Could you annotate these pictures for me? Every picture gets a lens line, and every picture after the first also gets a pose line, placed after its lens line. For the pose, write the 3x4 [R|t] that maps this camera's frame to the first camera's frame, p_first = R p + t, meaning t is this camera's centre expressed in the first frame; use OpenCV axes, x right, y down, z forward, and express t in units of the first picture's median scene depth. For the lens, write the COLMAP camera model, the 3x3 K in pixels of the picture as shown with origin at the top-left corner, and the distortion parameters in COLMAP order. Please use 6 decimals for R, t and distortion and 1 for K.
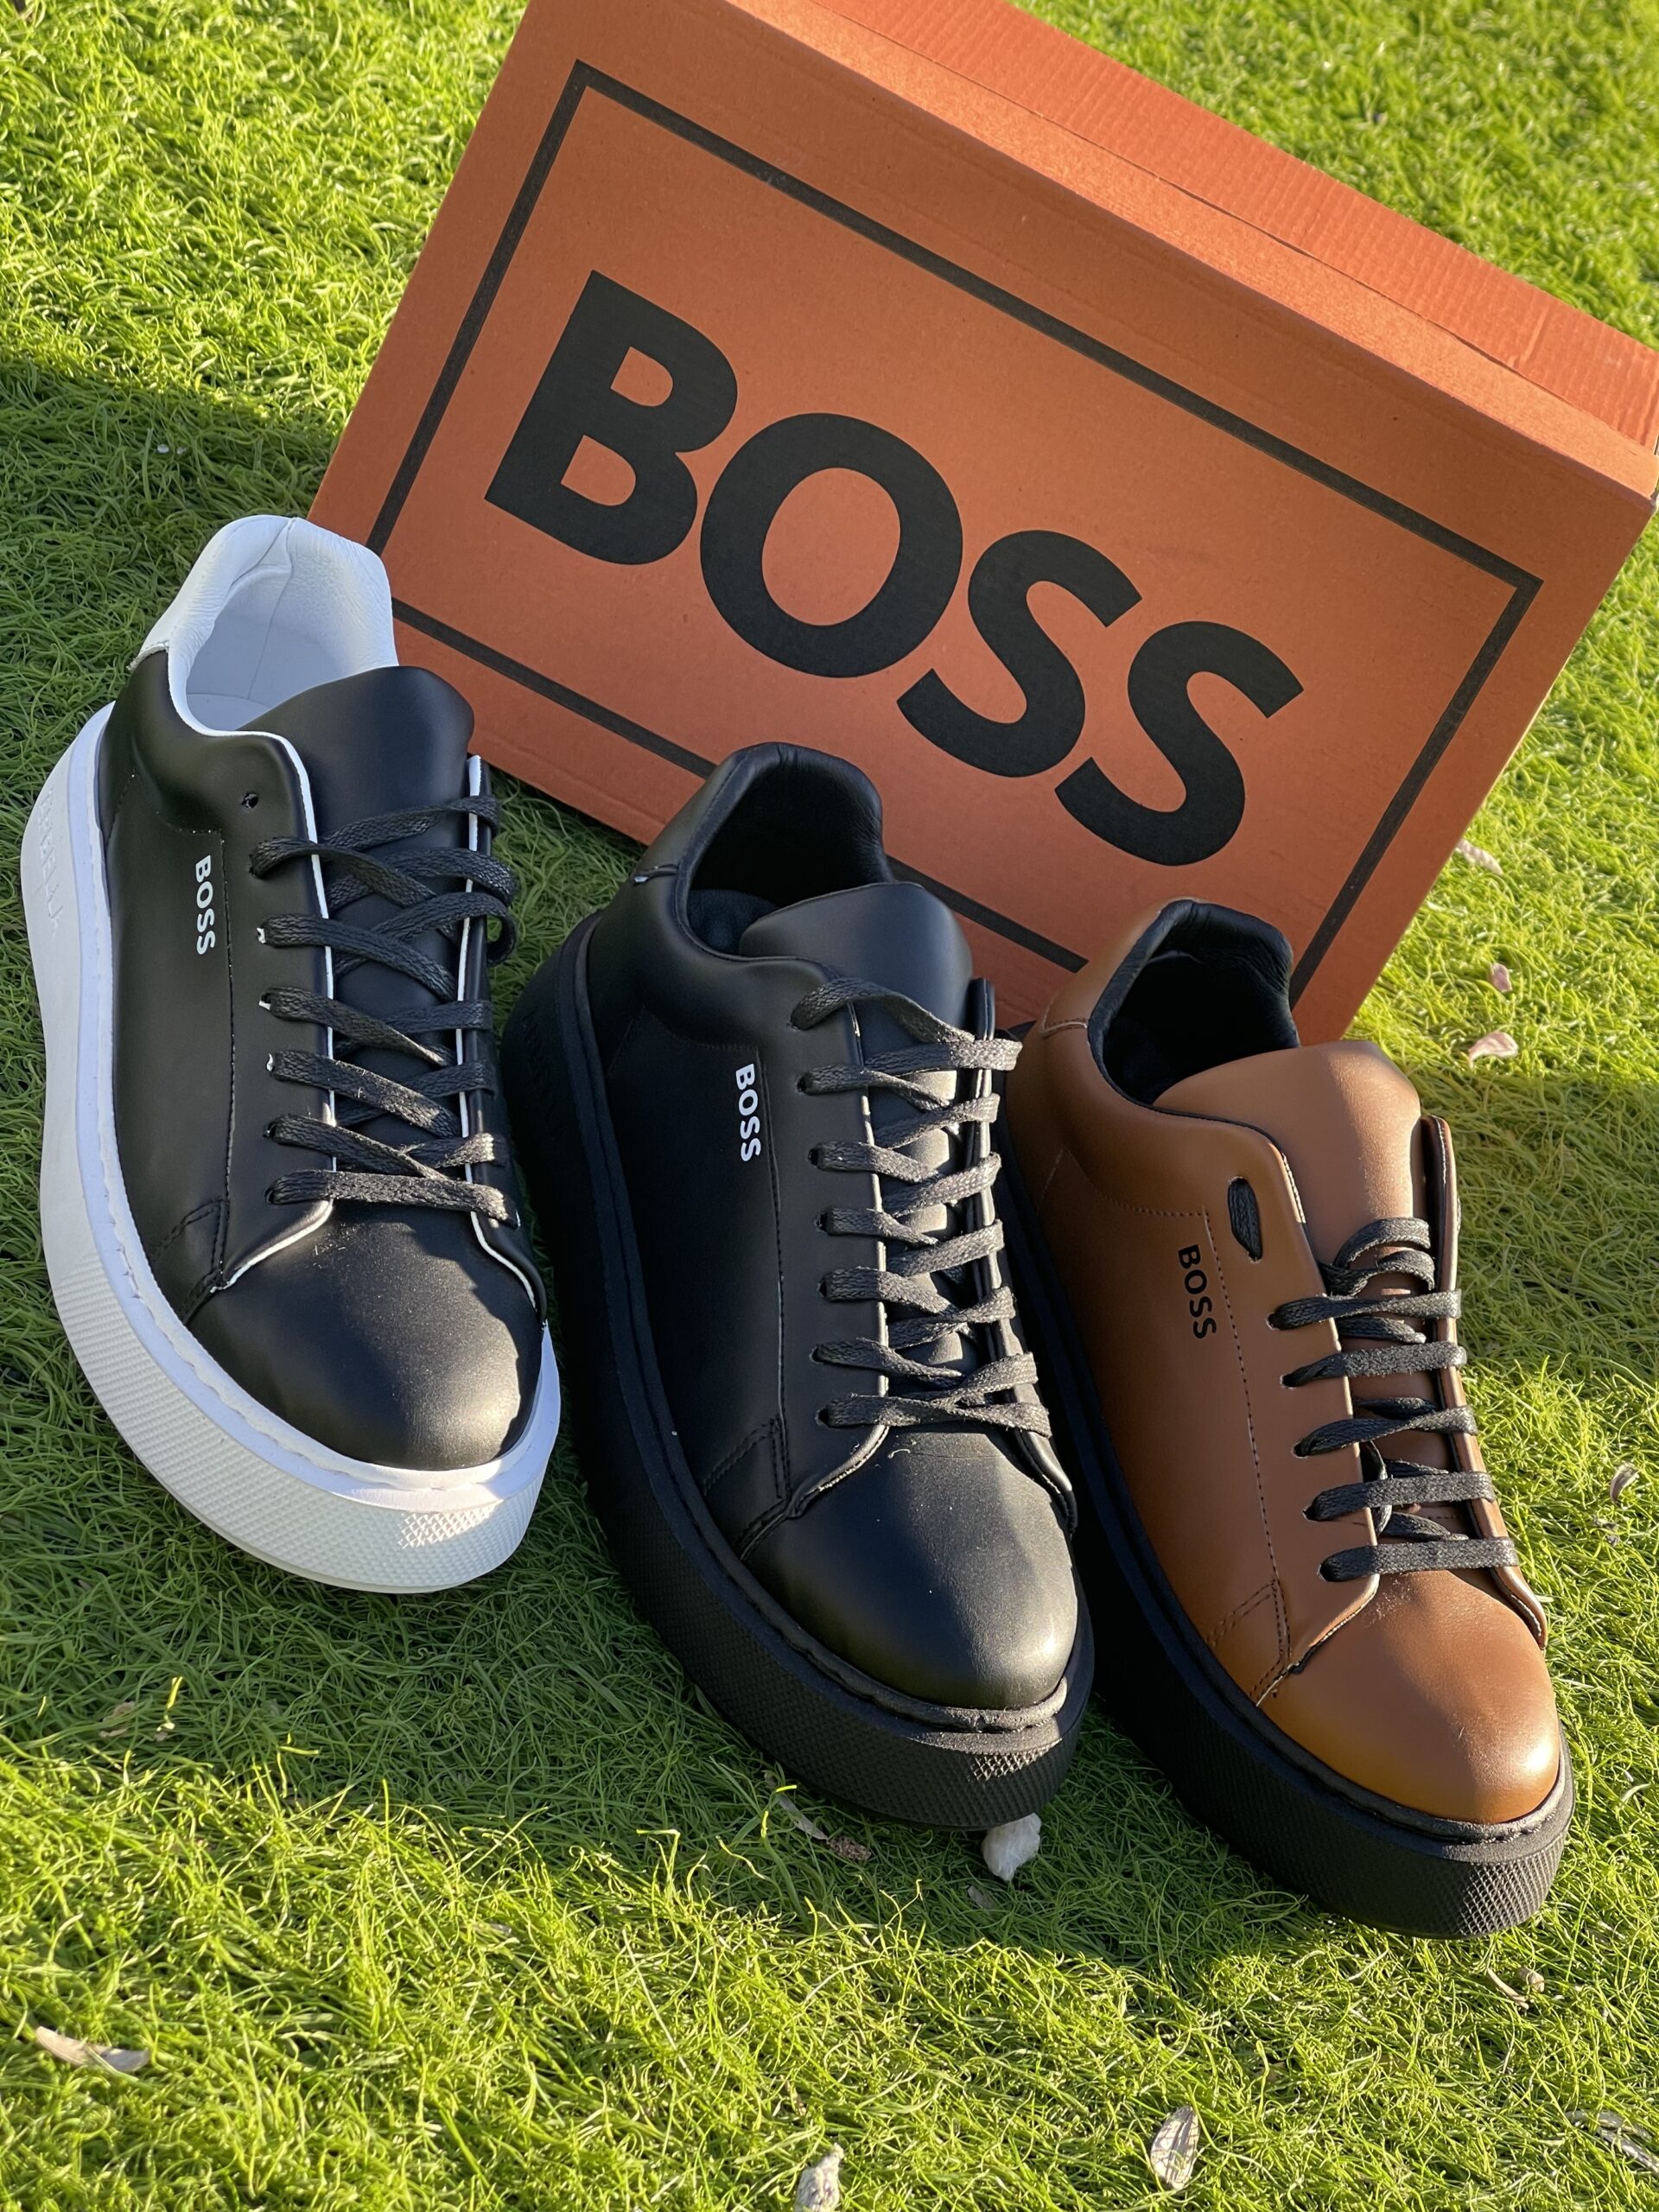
lens RADIAL K [[4149.9, 0, 858.7], [0, 4149.9, 1110.9], [0, 0, 1]] dist [0.234345, -0.528144]
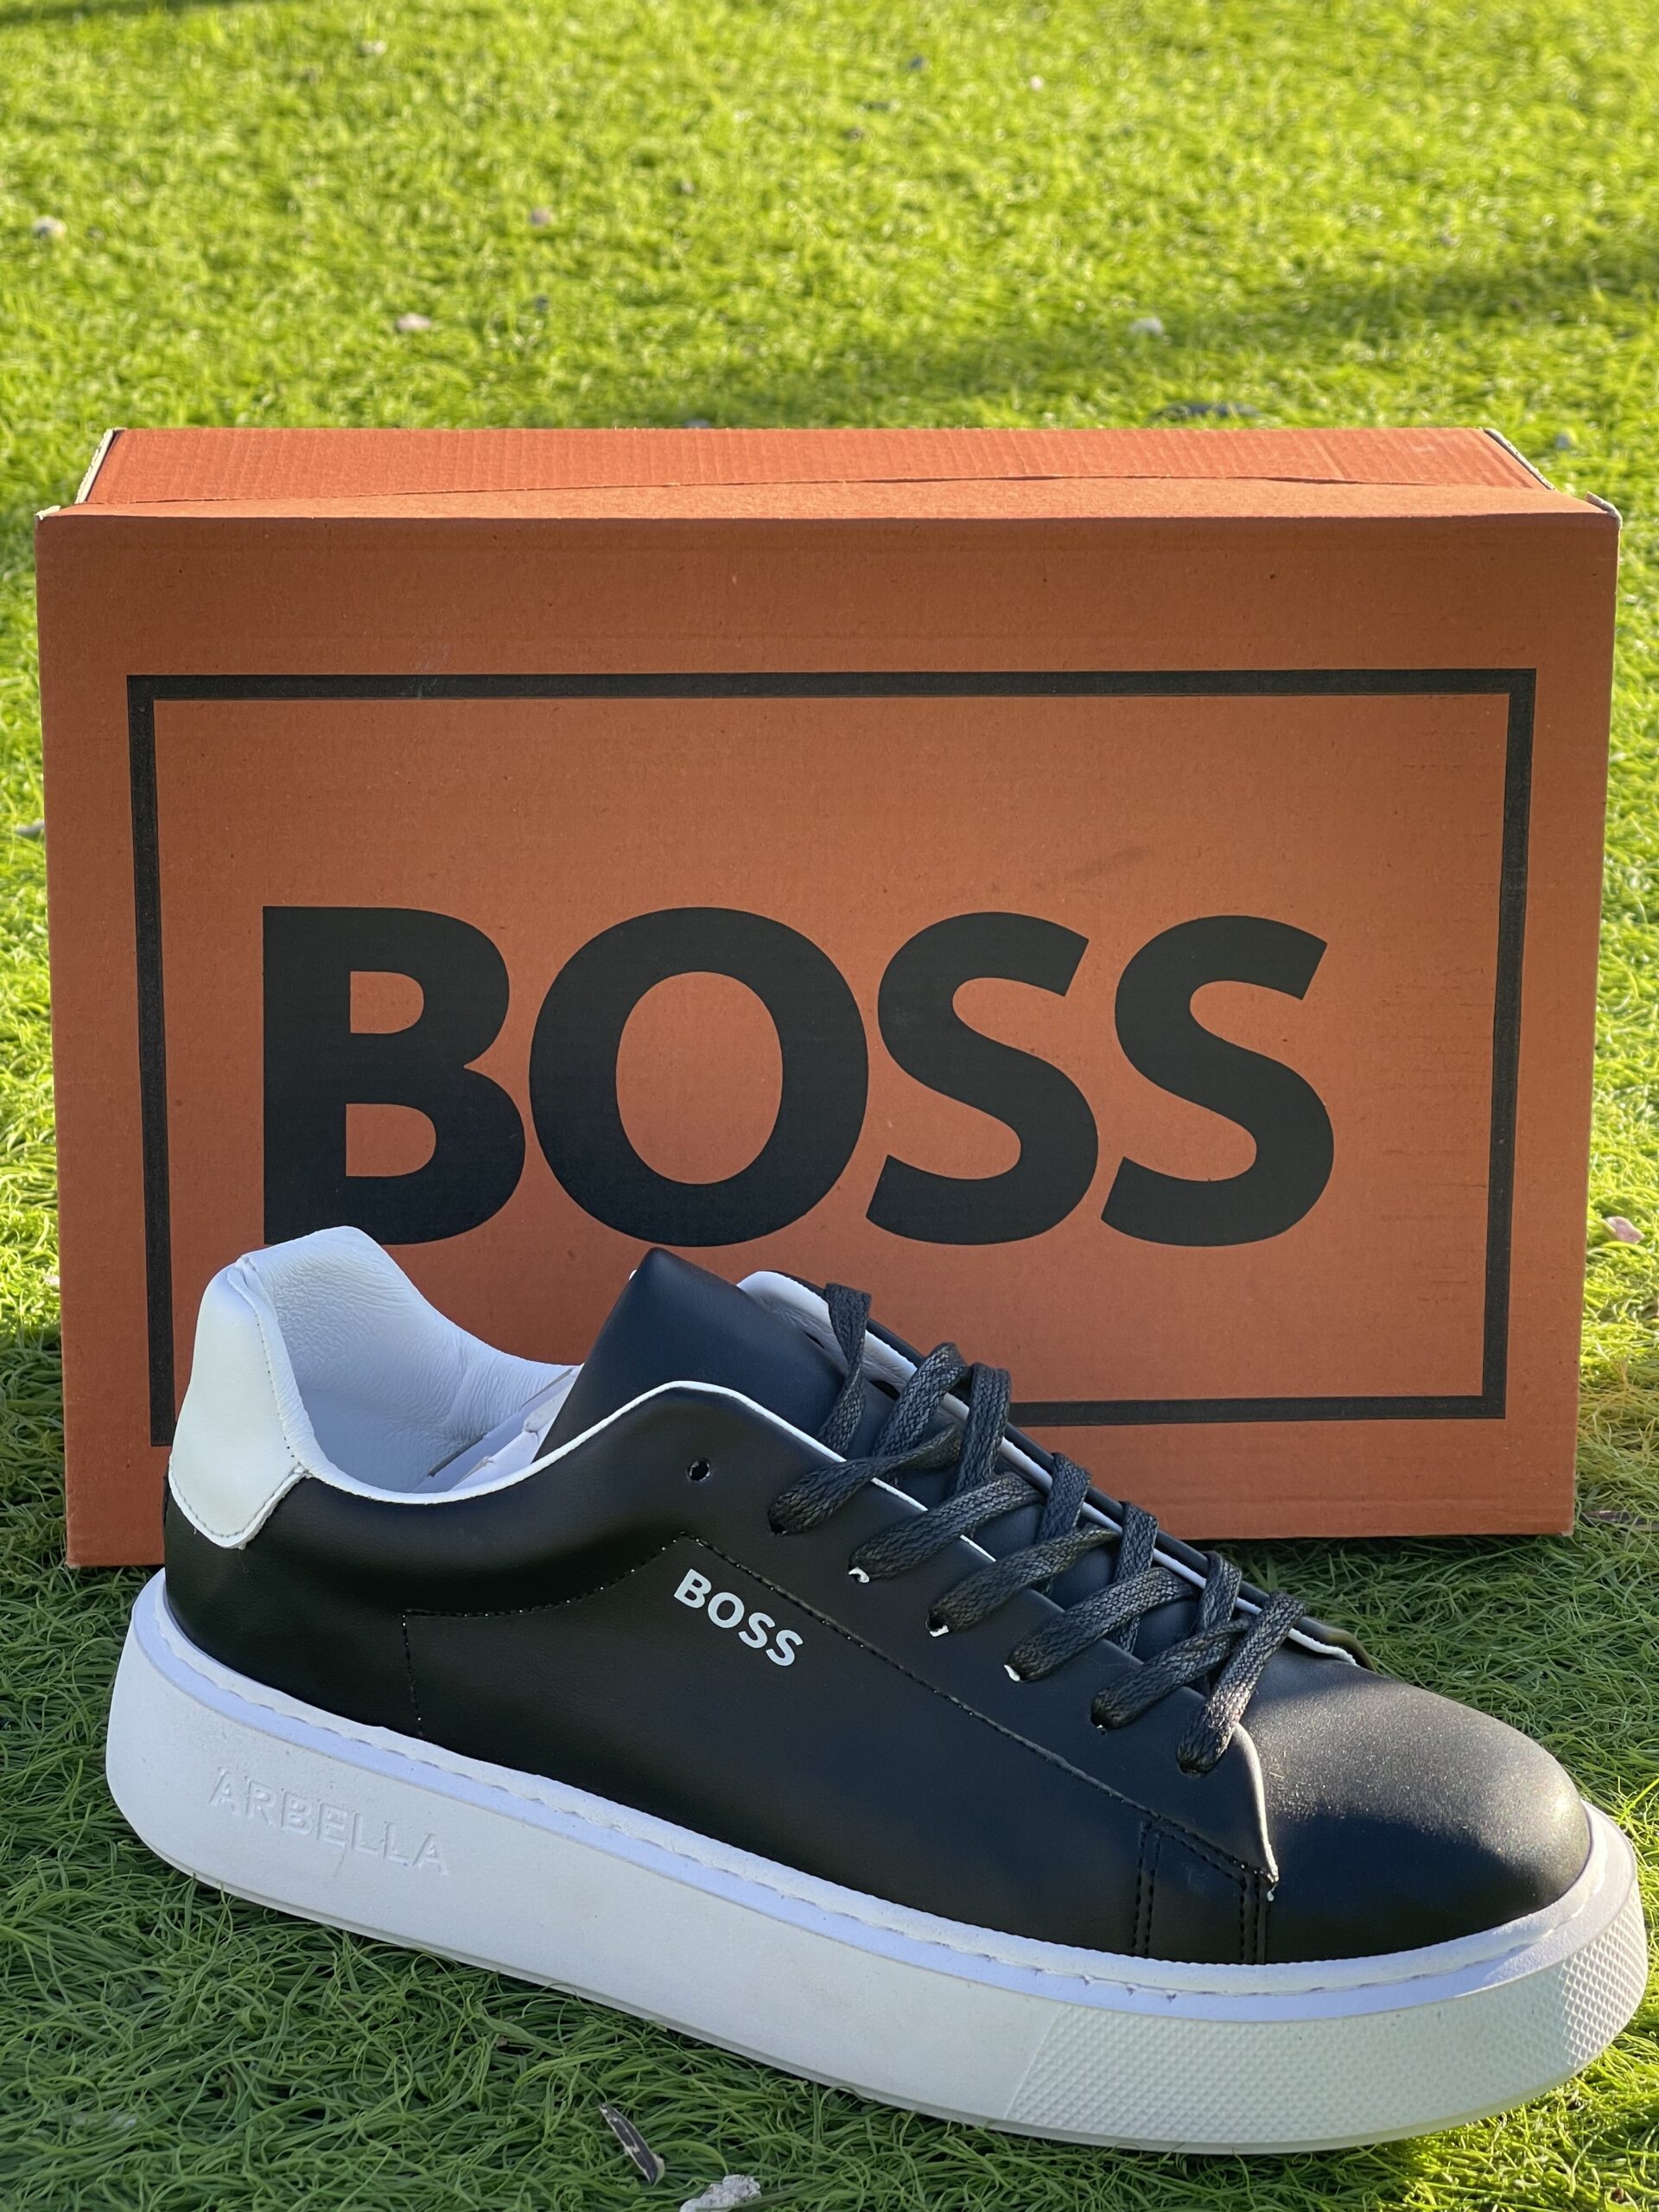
lens RADIAL K [[4151.9, 0, 815.6], [0, 4151.9, 1117.6], [0, 0, 1]] dist [0.230292, -0.507226]
pose [[0.870504, -0.469394, 0.147963, -0.120987], [0.489864, 0.855373, -0.168432, 0.012026], [-0.047503, 0.219102, 0.974545, 0.294019]]
